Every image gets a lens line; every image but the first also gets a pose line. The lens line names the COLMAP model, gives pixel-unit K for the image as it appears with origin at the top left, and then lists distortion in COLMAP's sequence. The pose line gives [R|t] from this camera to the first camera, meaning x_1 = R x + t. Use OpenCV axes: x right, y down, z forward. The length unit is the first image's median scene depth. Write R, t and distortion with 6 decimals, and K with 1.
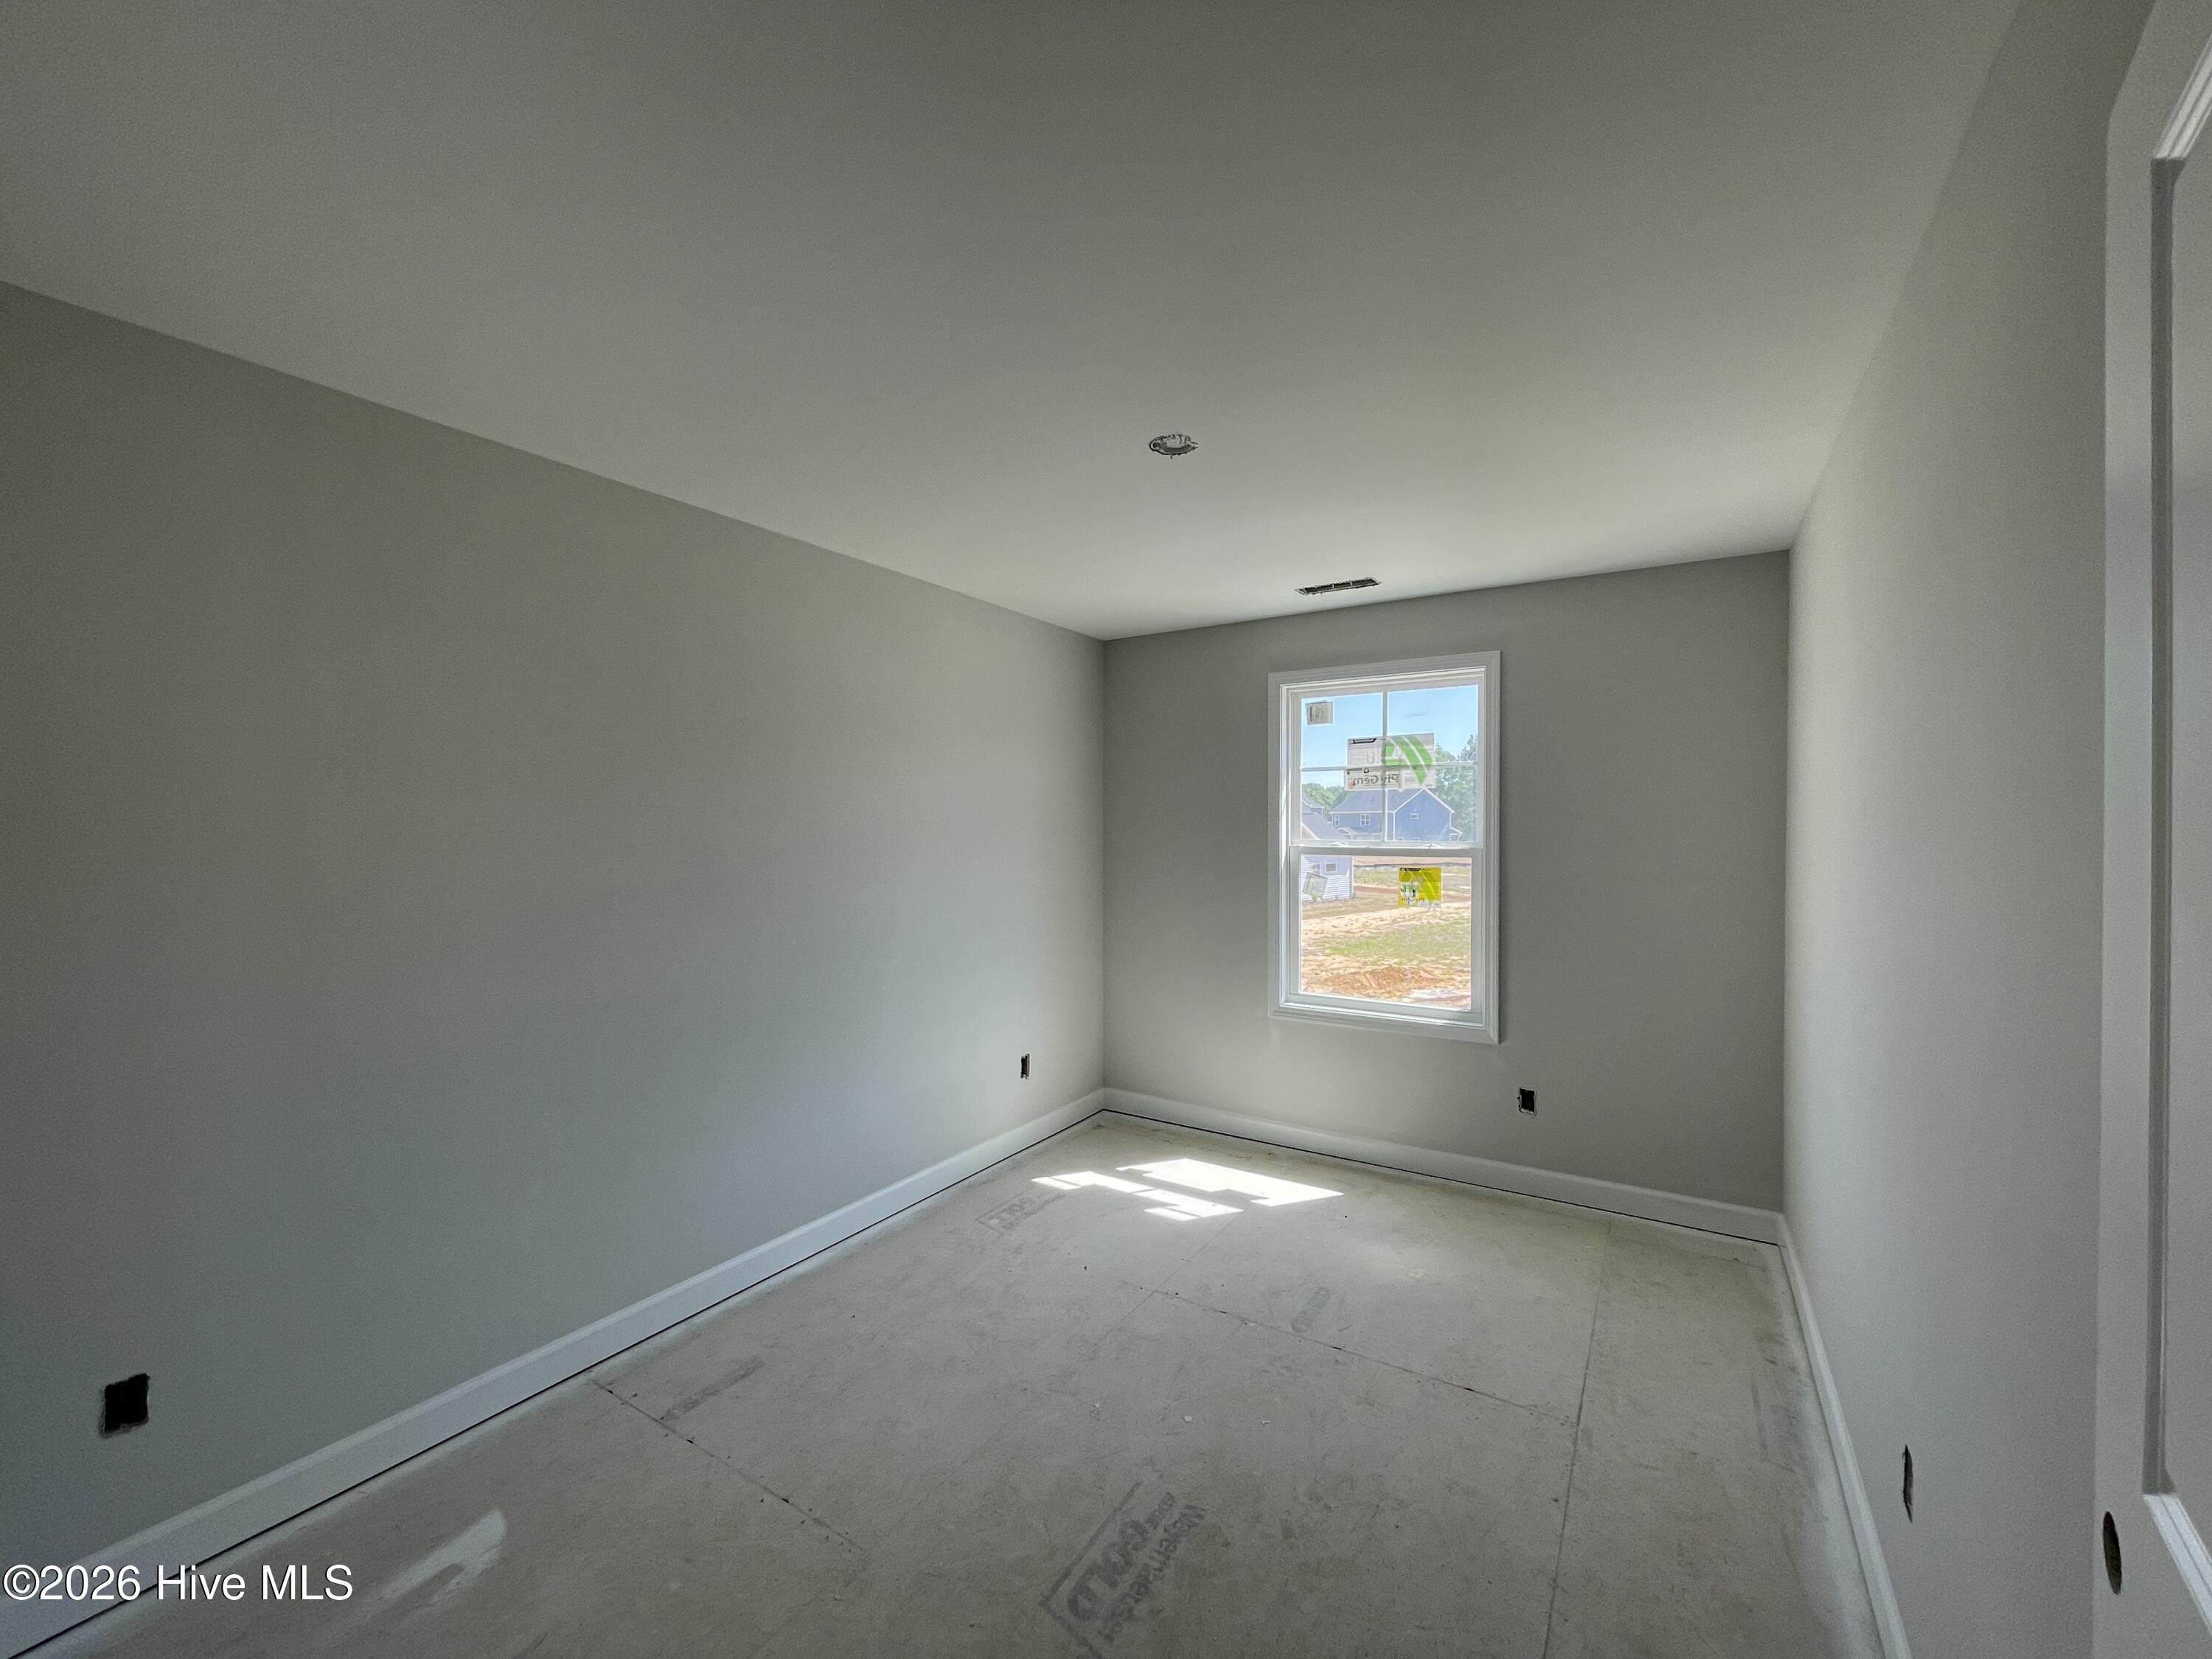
lens RADIAL K [[891.4, 0, 1114.0], [0, 891.4, 839.8], [0, 0, 1]] dist [0.002911, -0.001196]
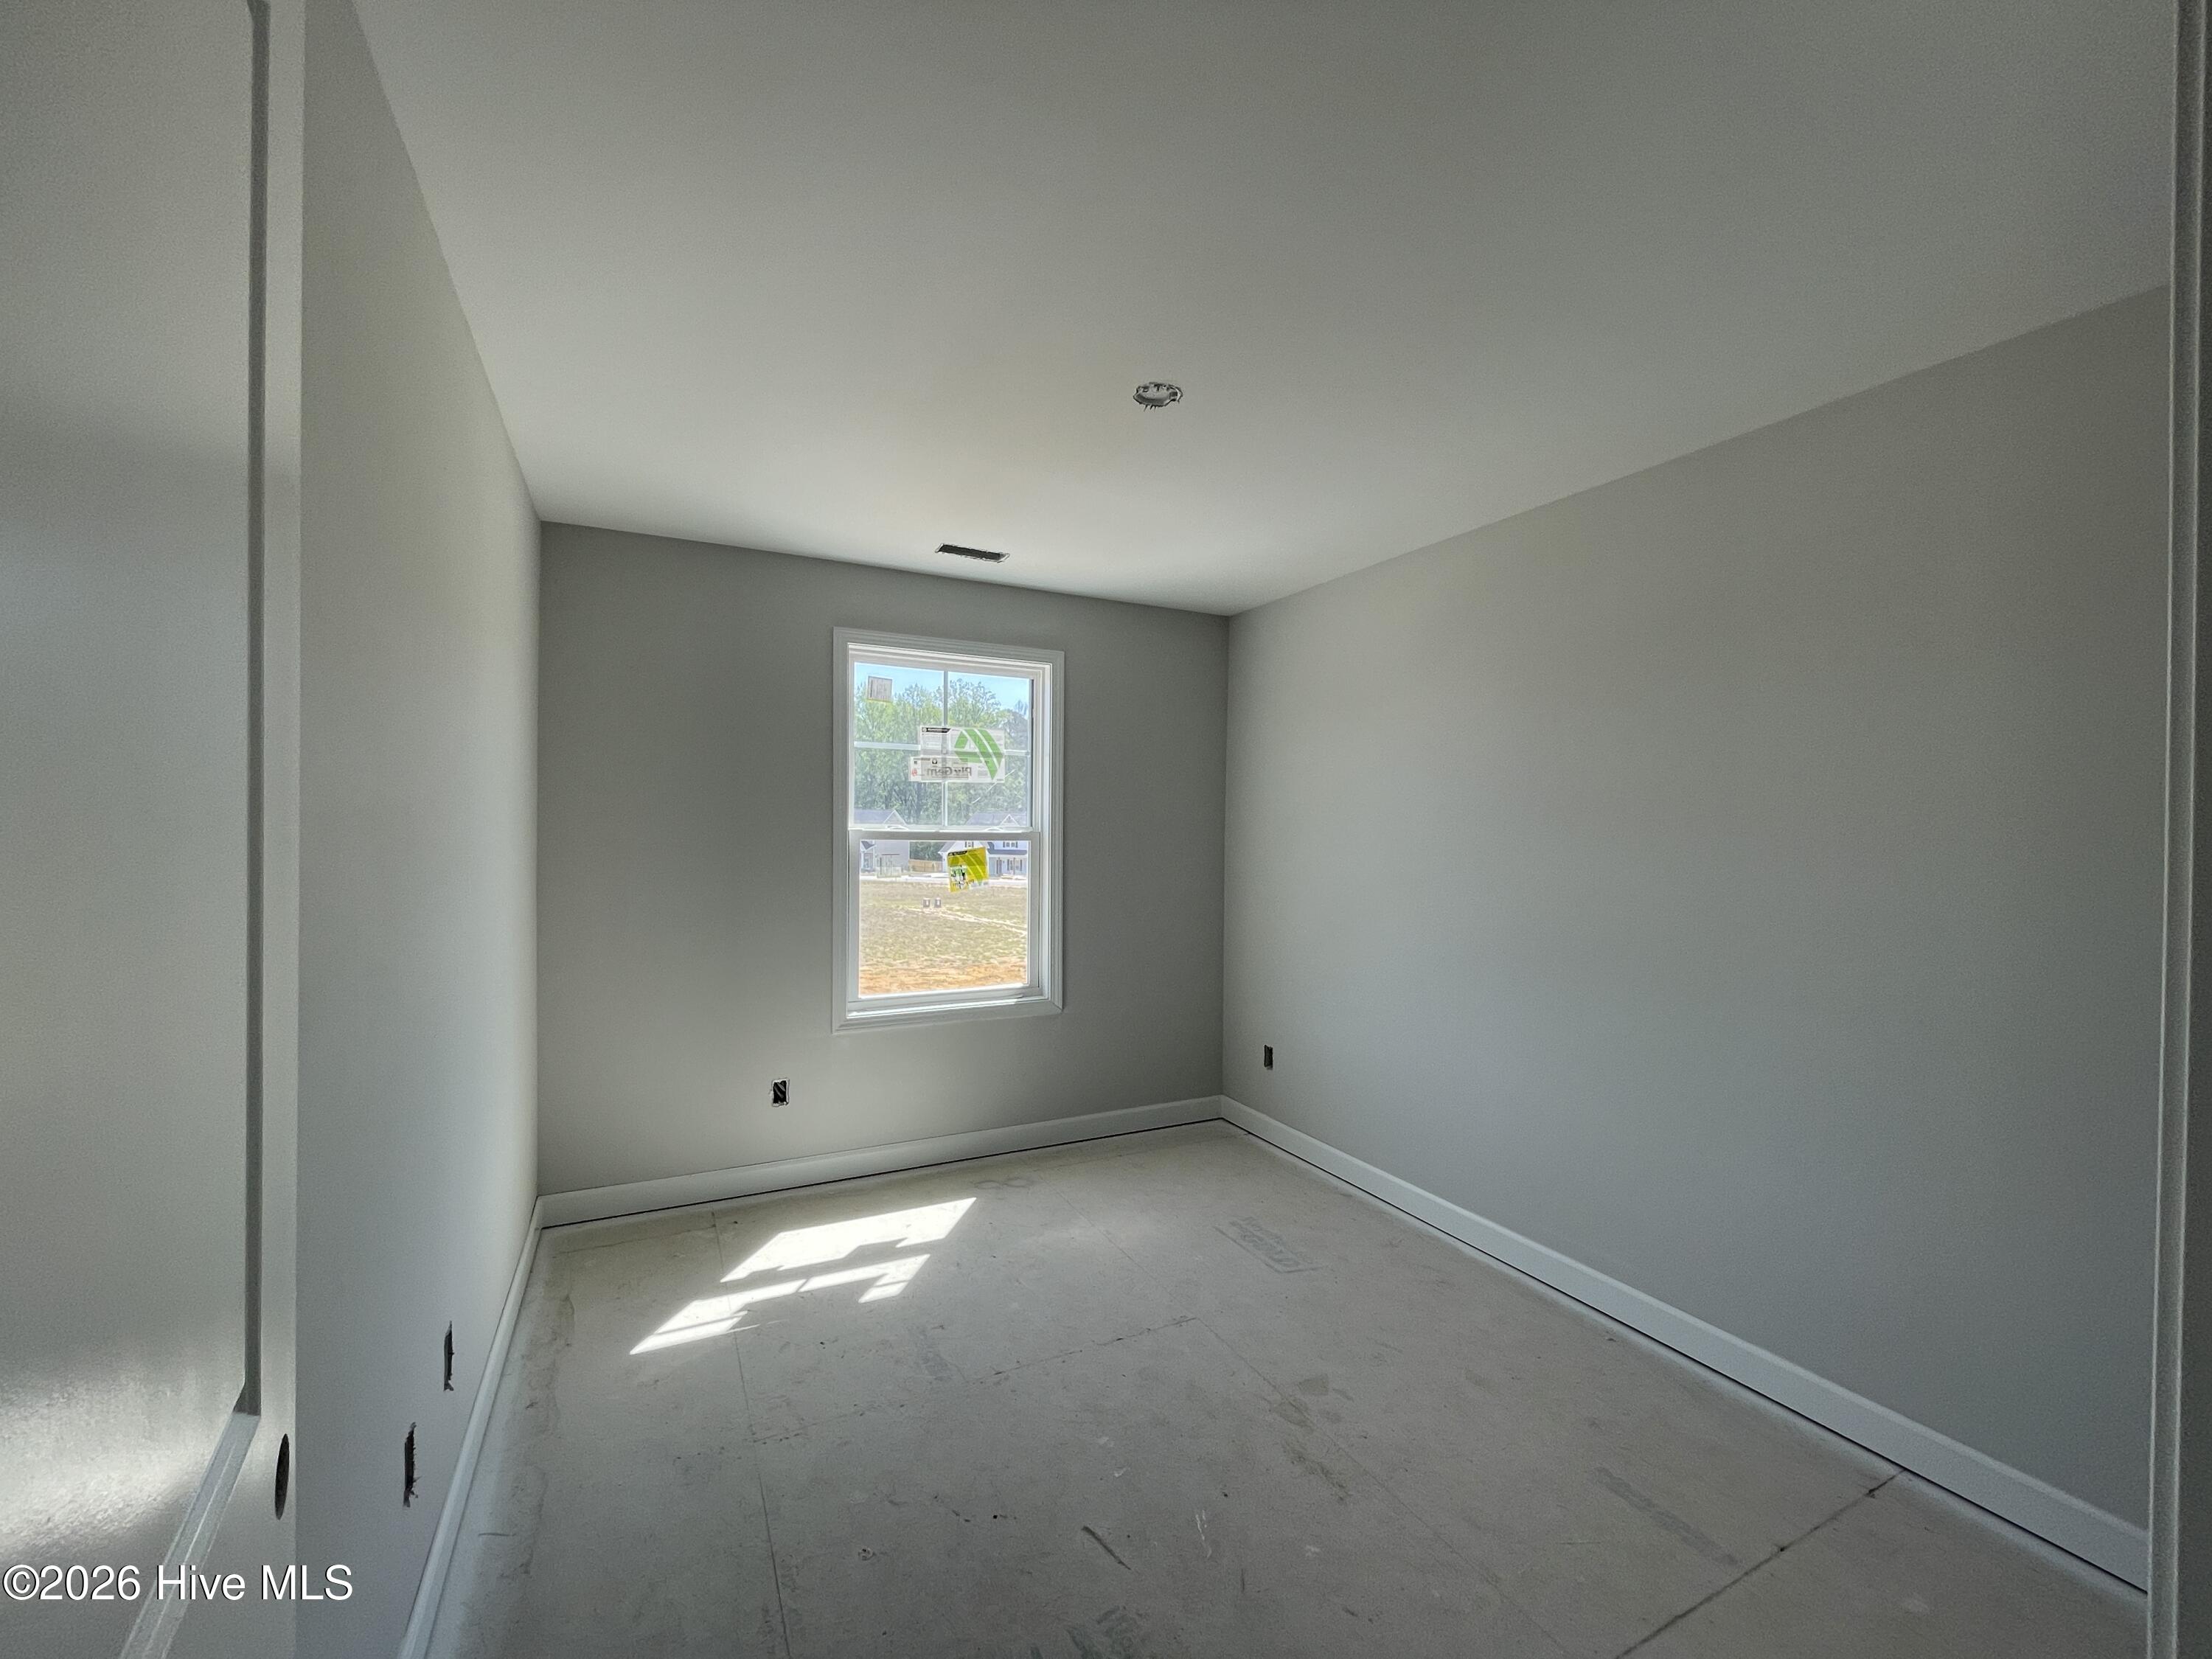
lens RADIAL K [[891.4, 0, 1107.3], [0, 891.4, 828.7], [0, 0, 1]] dist [0.002911, -0.001196]
pose [[0.515544, 0.005443, 0.856846, -0.456537], [0.003716, 0.999956, -0.008588, 0.015449], [-0.856855, 0.007611, 0.515501, 0.372610]]
